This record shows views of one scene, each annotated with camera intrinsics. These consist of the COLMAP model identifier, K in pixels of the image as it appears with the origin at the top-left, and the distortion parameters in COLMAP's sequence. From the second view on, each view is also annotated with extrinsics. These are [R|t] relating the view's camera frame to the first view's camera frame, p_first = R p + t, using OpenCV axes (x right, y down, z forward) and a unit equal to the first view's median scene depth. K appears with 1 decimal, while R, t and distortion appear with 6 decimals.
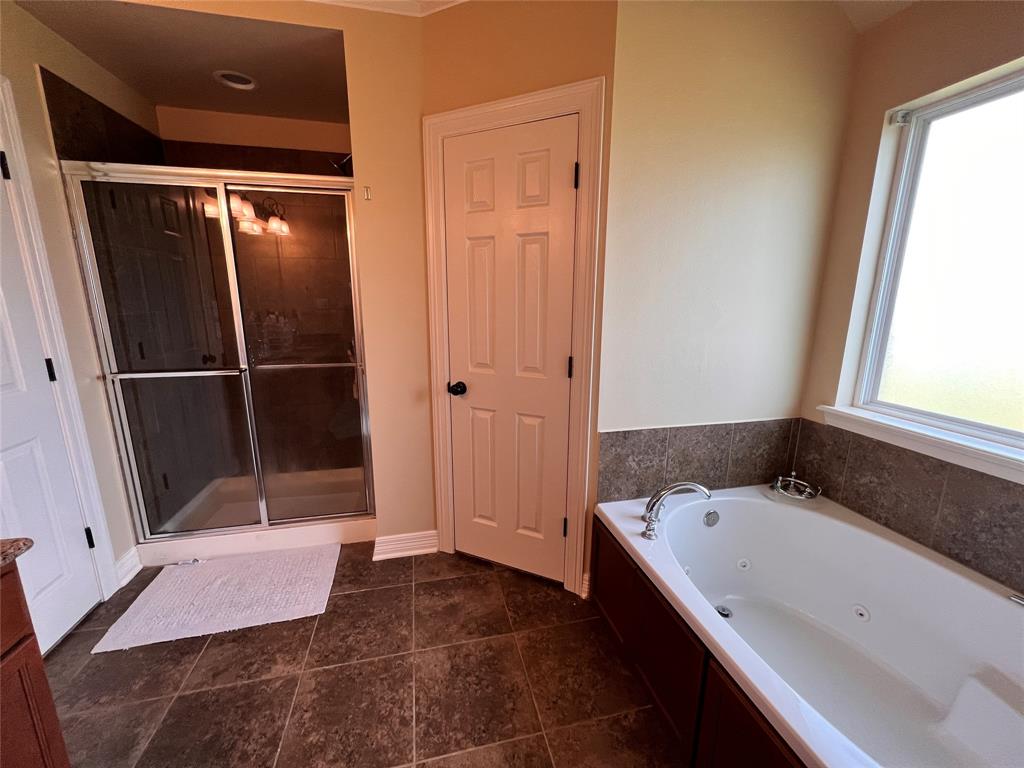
lens RADIAL K [[407.5, 0, 511.4], [0, 407.5, 381.9], [0, 0, 1]] dist [-0.000827, 0.000233]
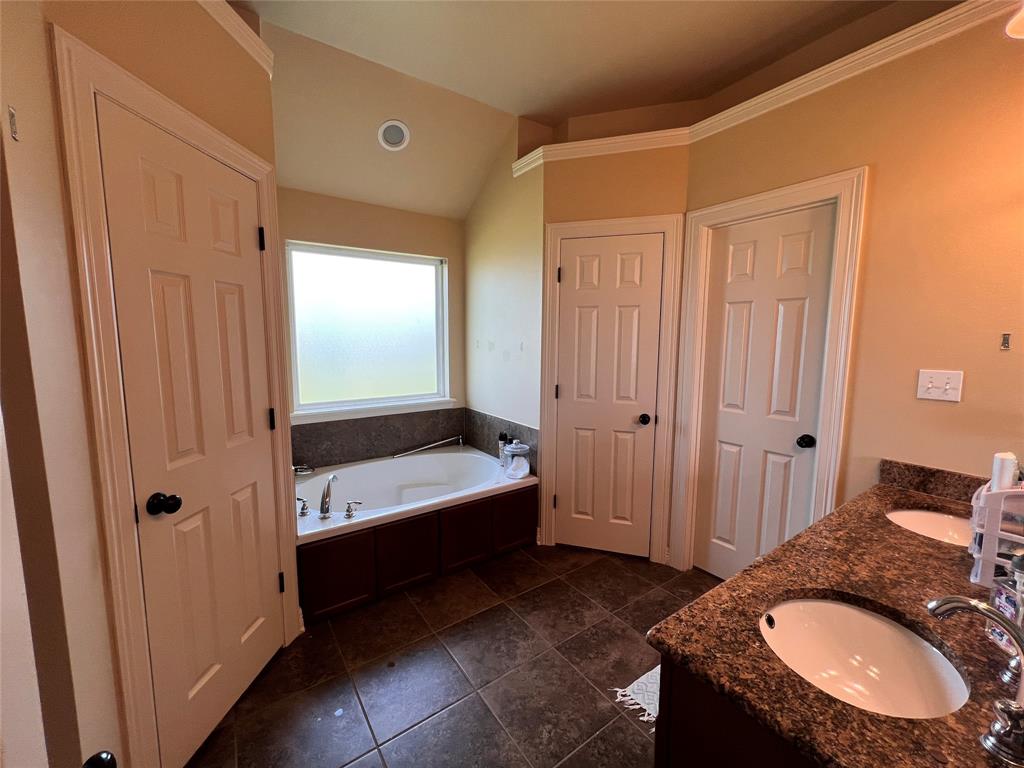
lens RADIAL K [[407.5, 0, 511.4], [0, 407.5, 382.9], [0, 0, 1]] dist [-0.000827, 0.000233]
pose [[-0.380260, -0.109420, 0.918384, -1.025923], [0.181686, 0.964791, 0.190177, -0.211464], [-0.906858, 0.239175, -0.346992, 0.805398]]
